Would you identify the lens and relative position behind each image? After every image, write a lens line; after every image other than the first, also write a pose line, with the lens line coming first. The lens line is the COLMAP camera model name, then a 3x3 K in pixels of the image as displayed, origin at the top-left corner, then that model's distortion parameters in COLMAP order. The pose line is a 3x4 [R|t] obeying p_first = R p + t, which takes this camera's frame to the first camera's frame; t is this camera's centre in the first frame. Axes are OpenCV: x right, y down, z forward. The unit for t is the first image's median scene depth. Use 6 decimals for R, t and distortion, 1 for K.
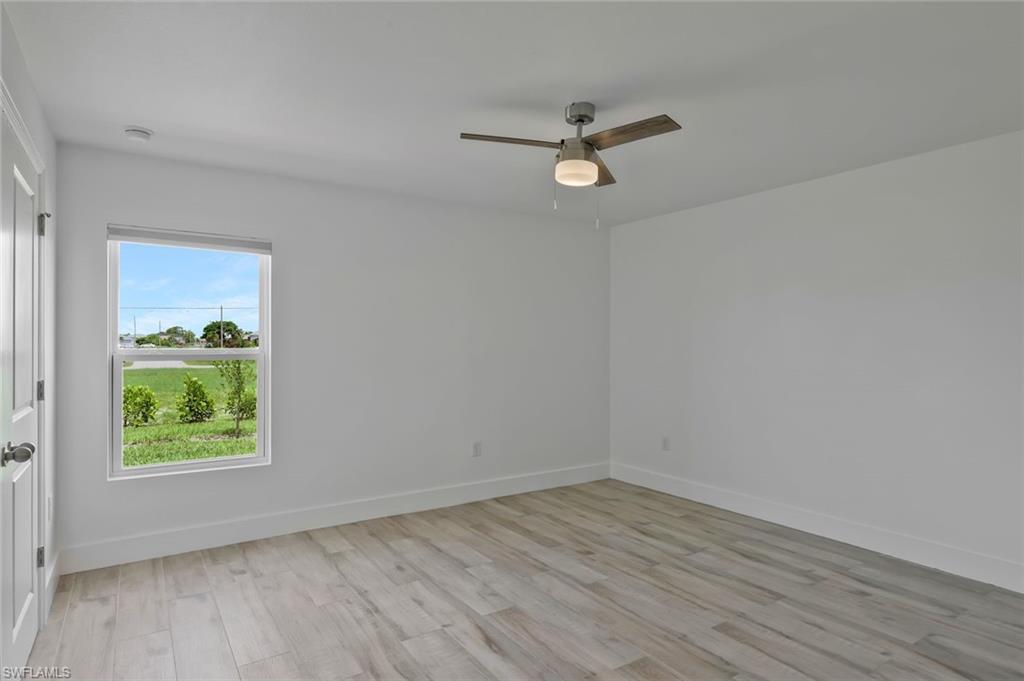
lens RADIAL K [[581.3, 0, 511.6], [0, 581.3, 342.0], [0, 0, 1]] dist [0.000606, -0.000121]
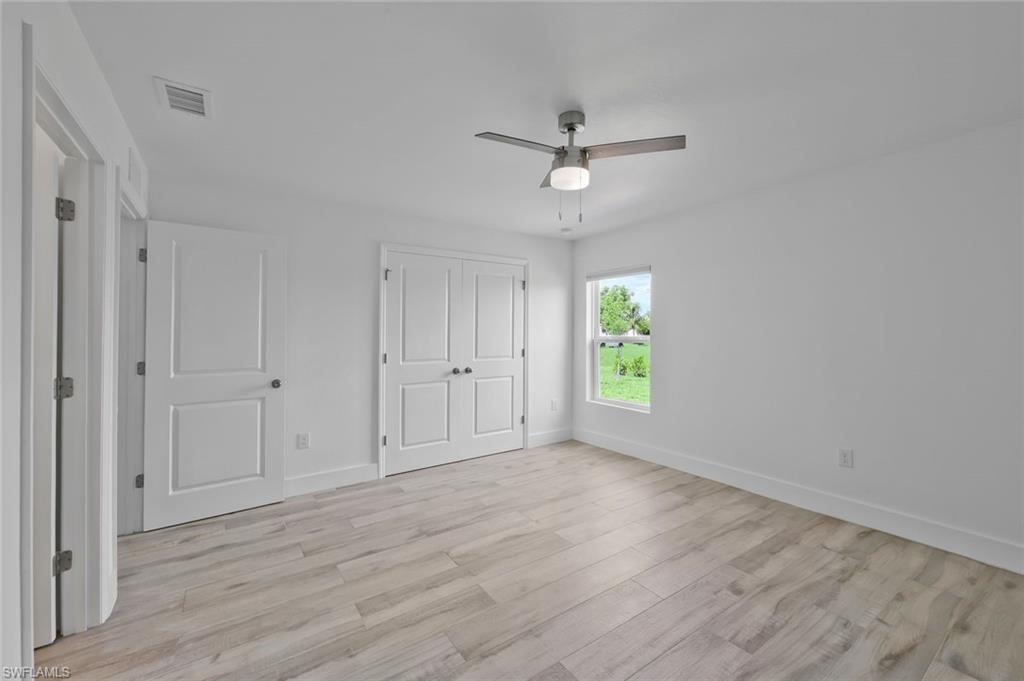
lens RADIAL K [[413.2, 0, 514.7], [0, 413.2, 336.5], [0, 0, 1]] dist [0.001517, 0.000380]
pose [[0.027912, 0.009041, -0.999569, 0.635895], [0.003231, 0.999953, 0.009135, 0.000555], [0.999605, -0.003485, 0.027881, 0.613812]]
